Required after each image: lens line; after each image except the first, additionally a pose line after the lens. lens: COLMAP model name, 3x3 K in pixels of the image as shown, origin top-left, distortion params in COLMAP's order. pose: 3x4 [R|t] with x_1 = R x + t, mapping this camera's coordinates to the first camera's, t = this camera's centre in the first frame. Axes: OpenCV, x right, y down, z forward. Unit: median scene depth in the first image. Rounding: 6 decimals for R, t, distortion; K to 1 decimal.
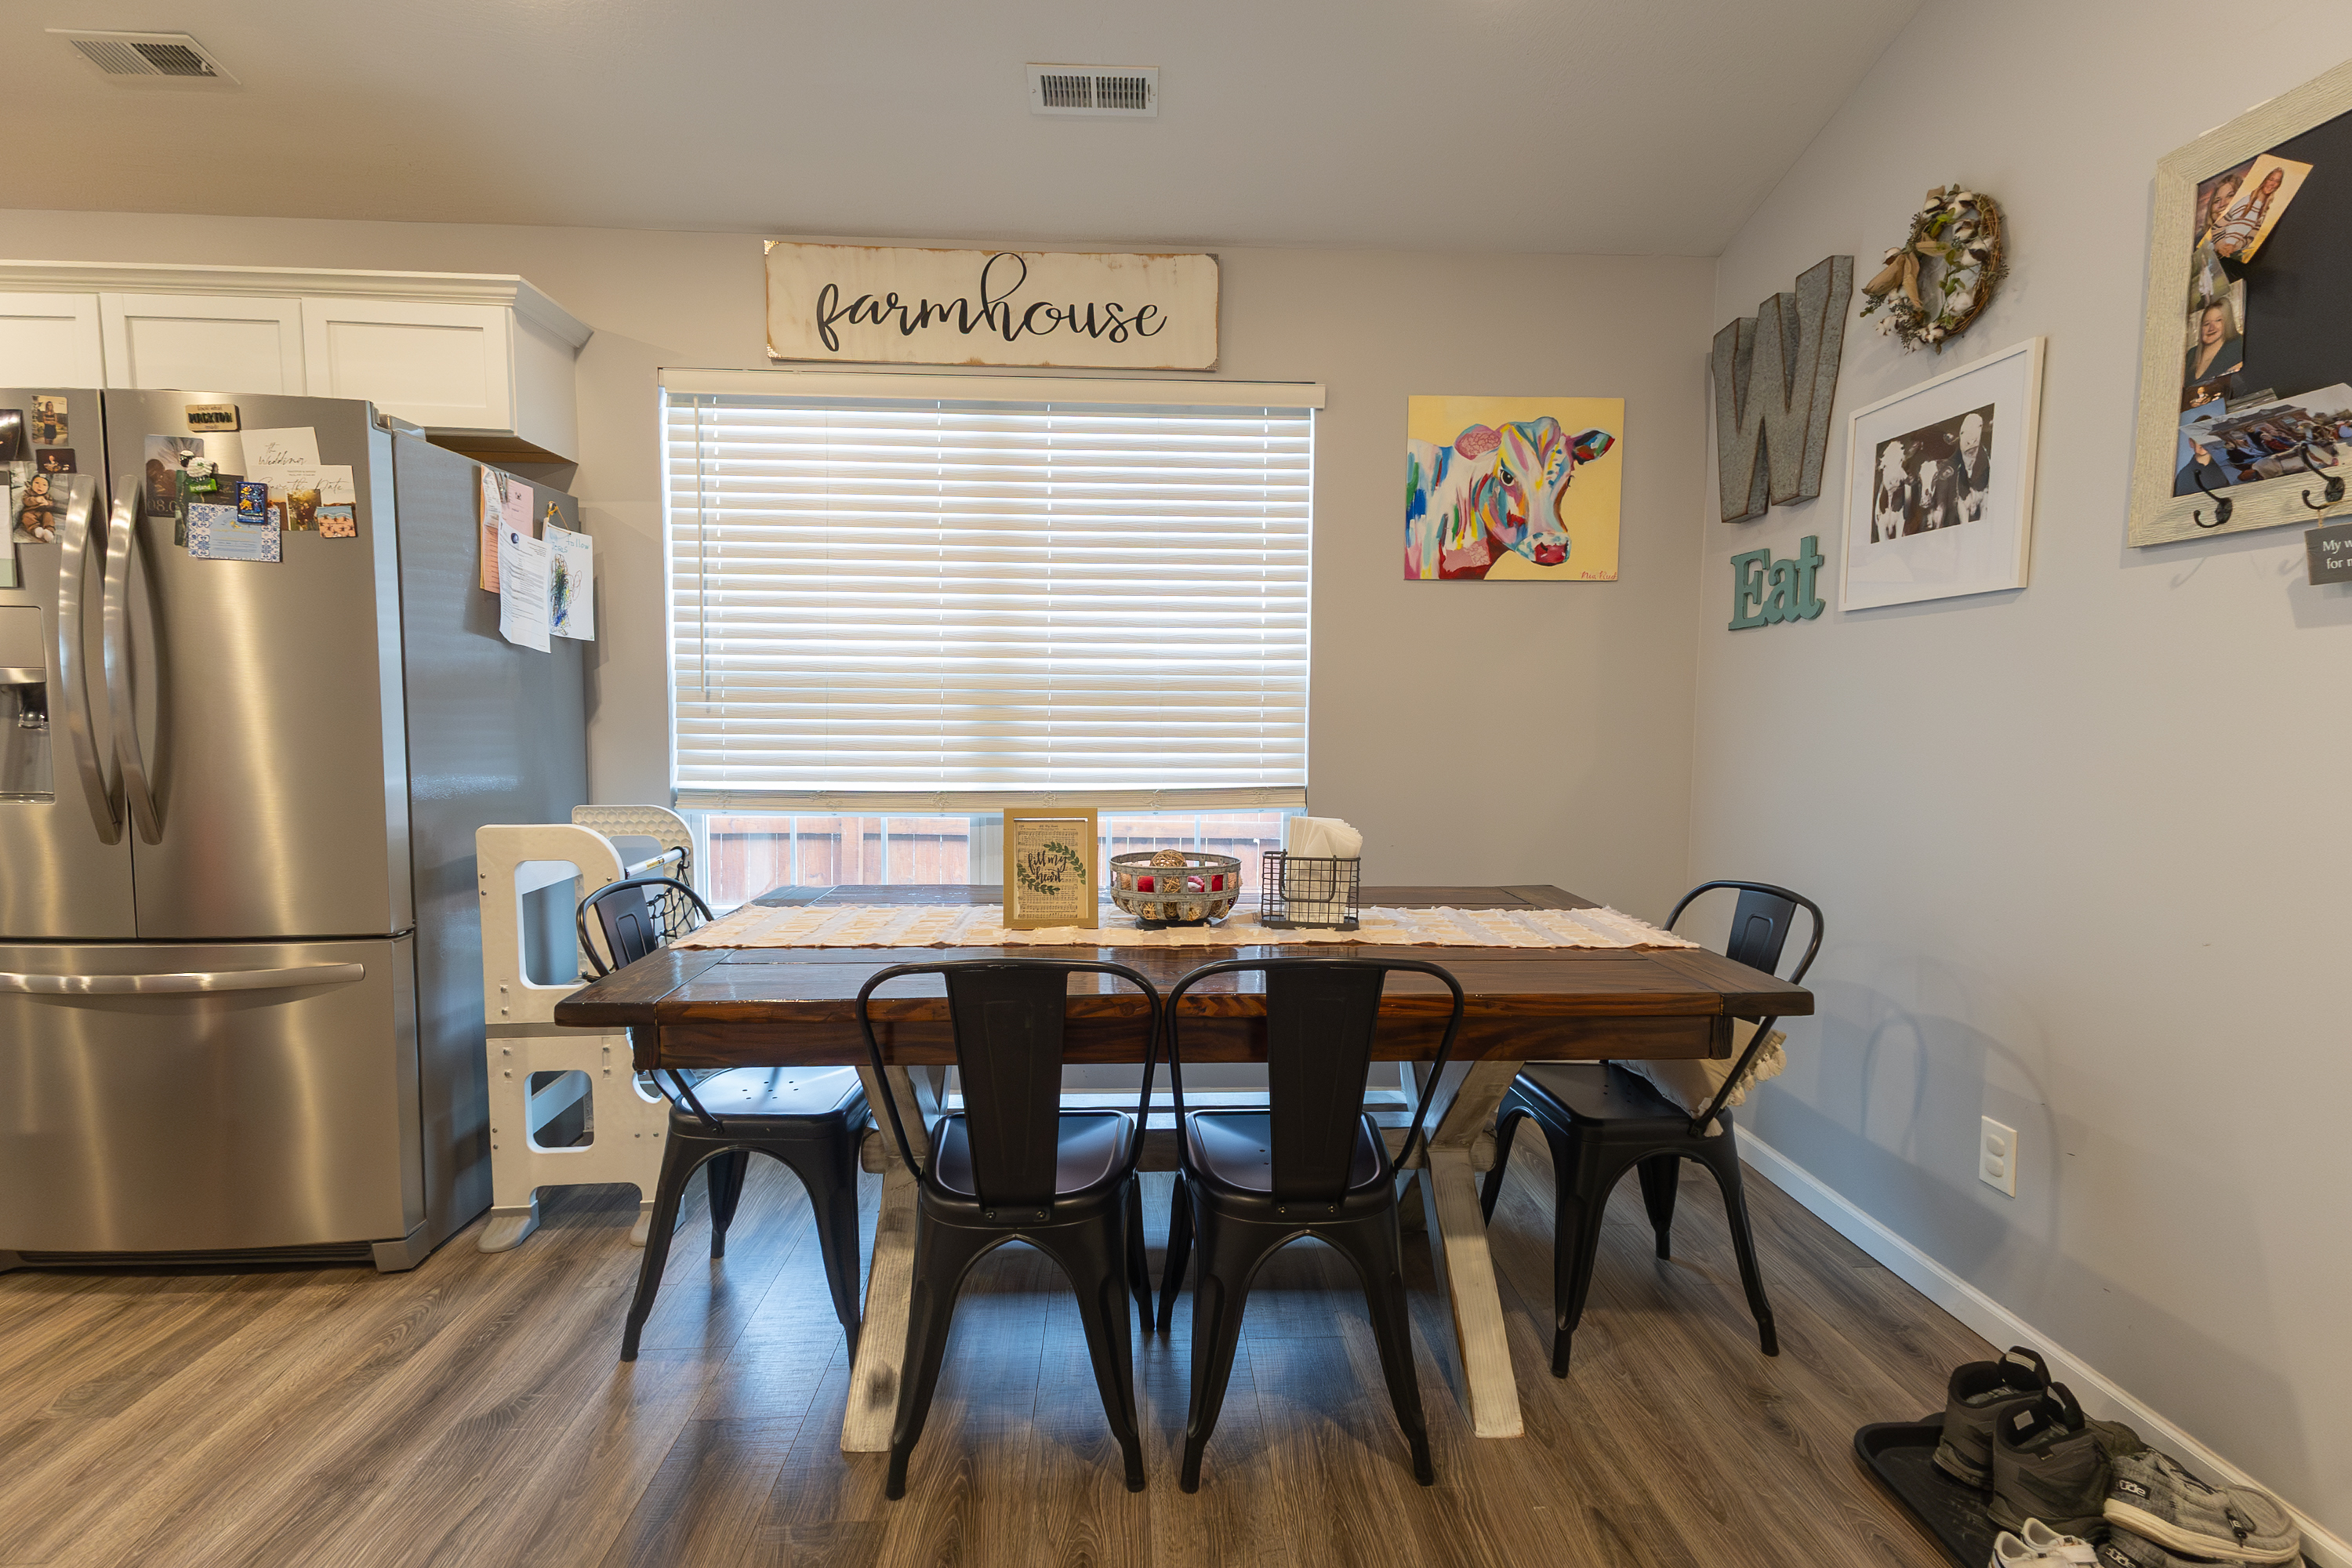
lens RADIAL K [[1077.1, 0, 1177.7], [0, 1077.1, 783.0], [0, 0, 1]] dist [0.023335, -0.006135]
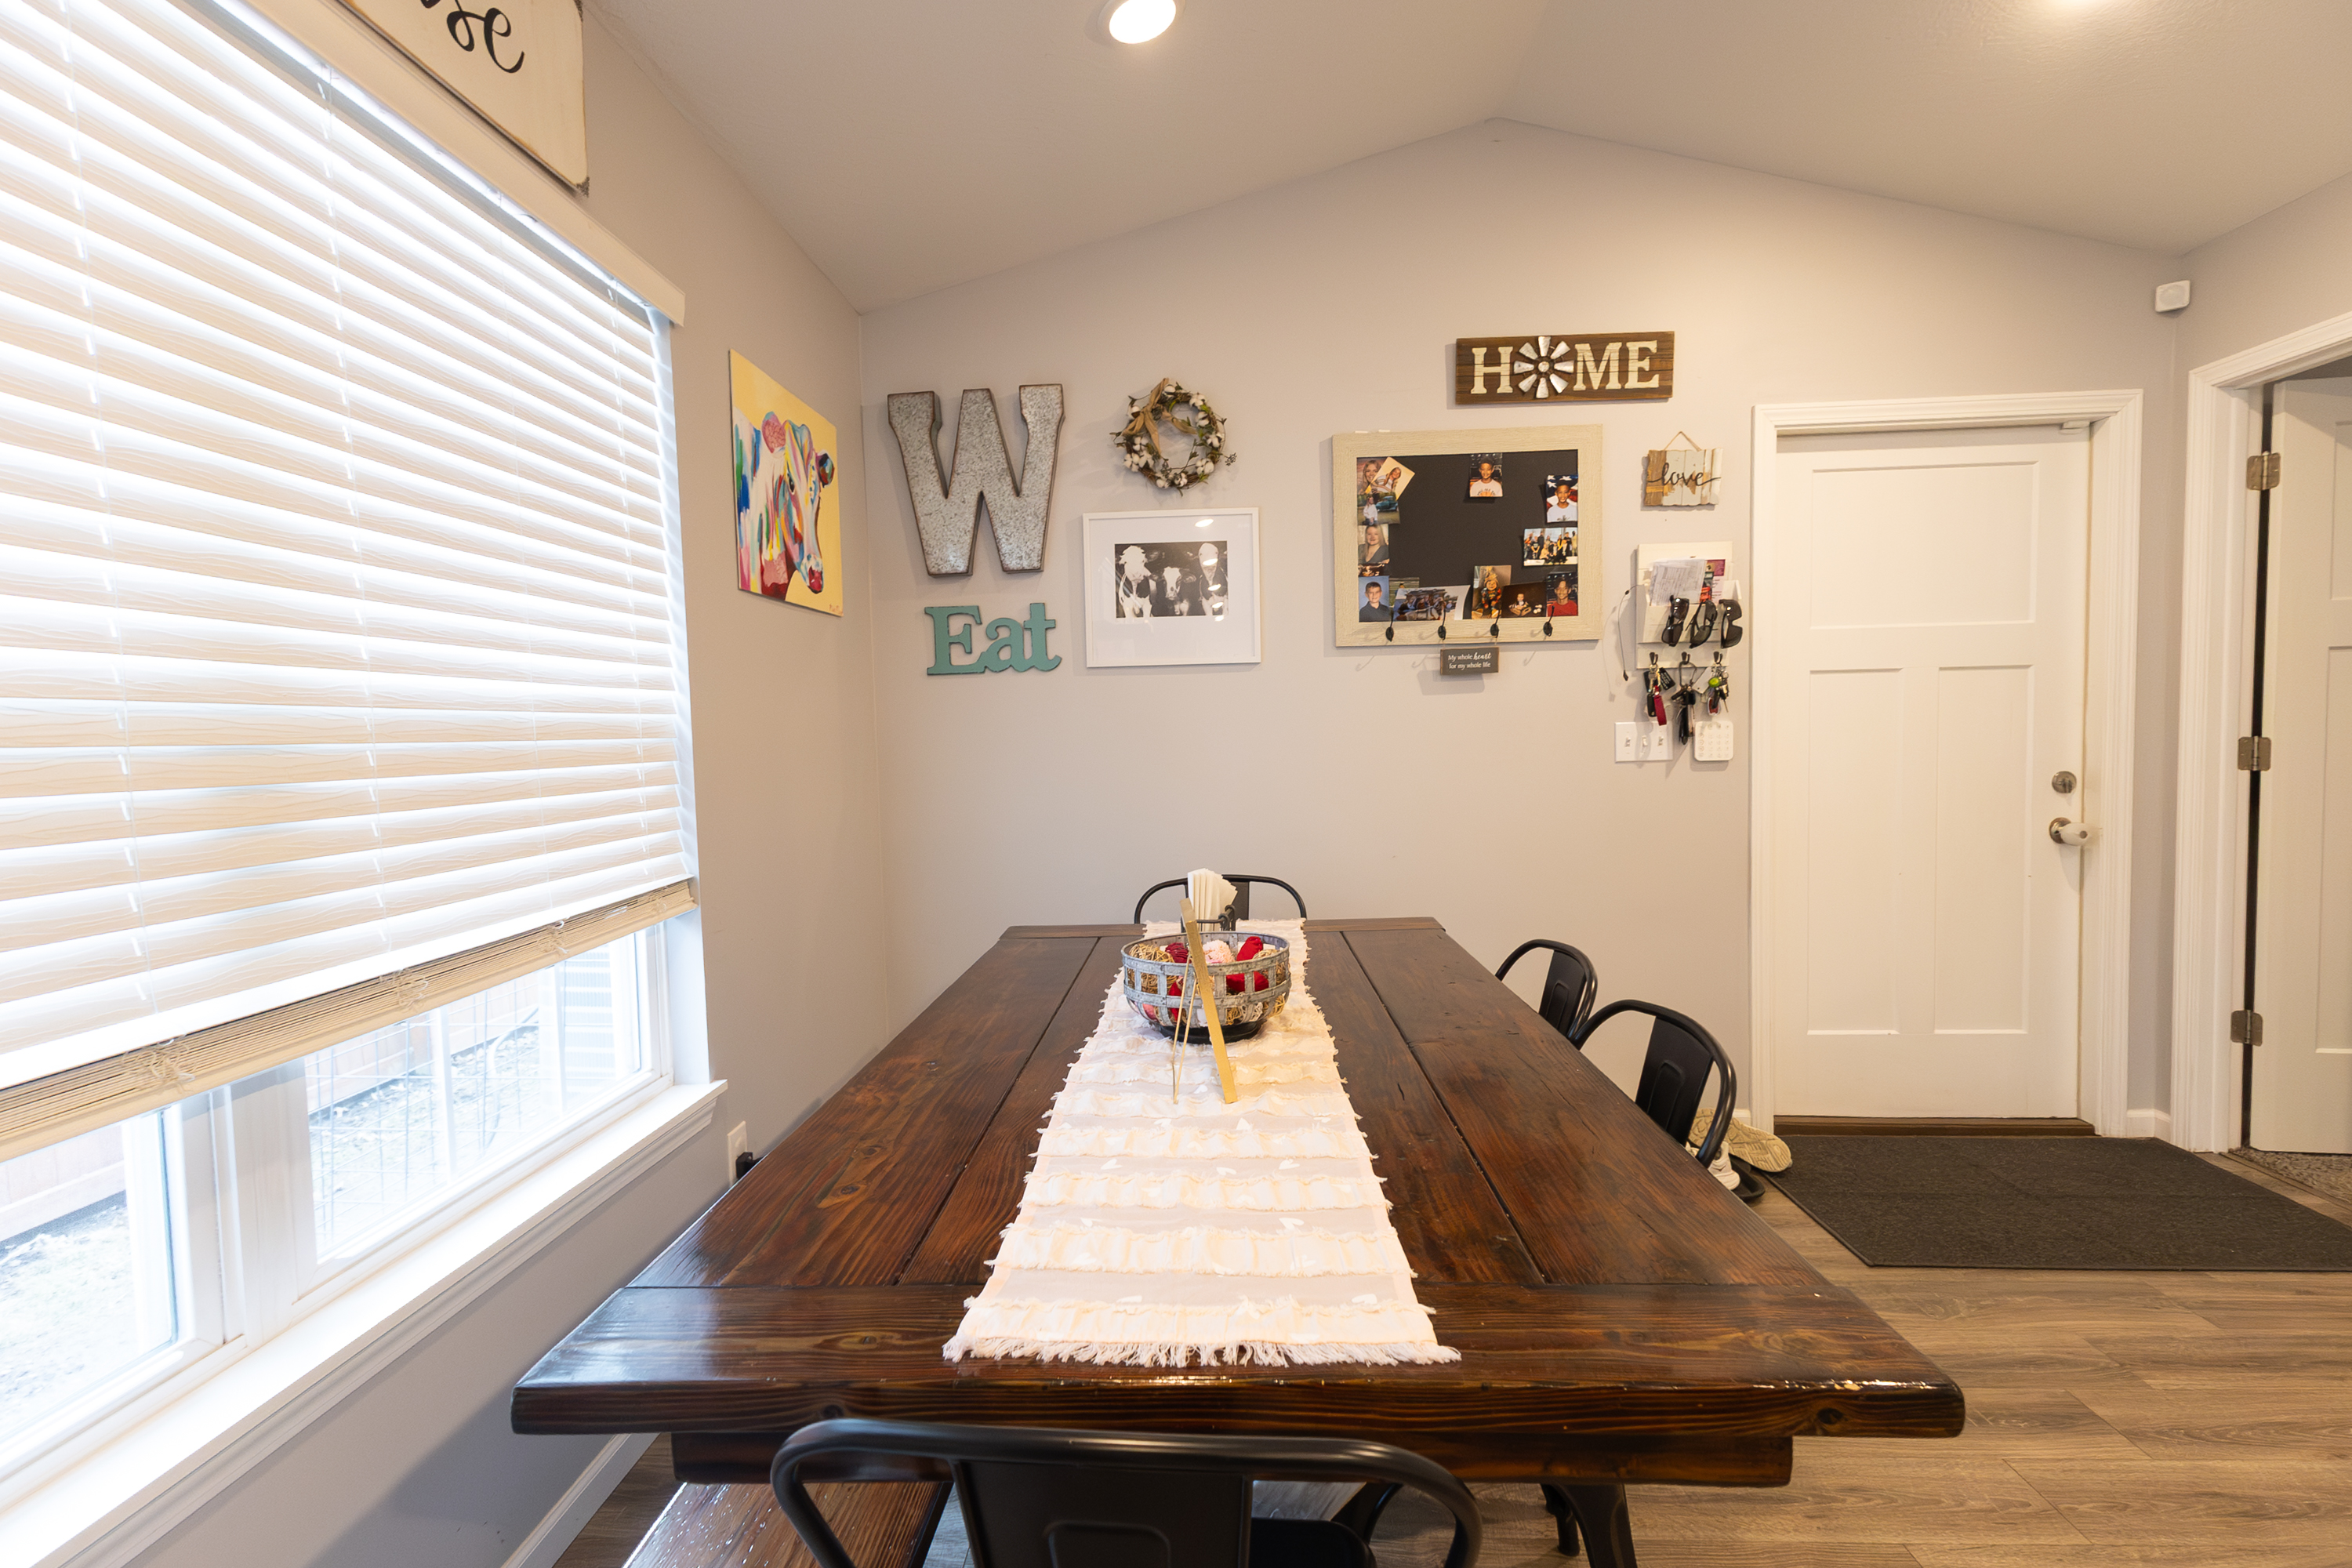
lens RADIAL K [[1077.1, 0, 1165.0], [0, 1077.1, 787.7], [0, 0, 1]] dist [0.023335, -0.006135]
pose [[0.100968, -0.063831, 0.992840, -0.738646], [0.096277, 0.993883, 0.054107, -0.086351], [-0.990220, 0.090124, 0.106496, 0.888658]]
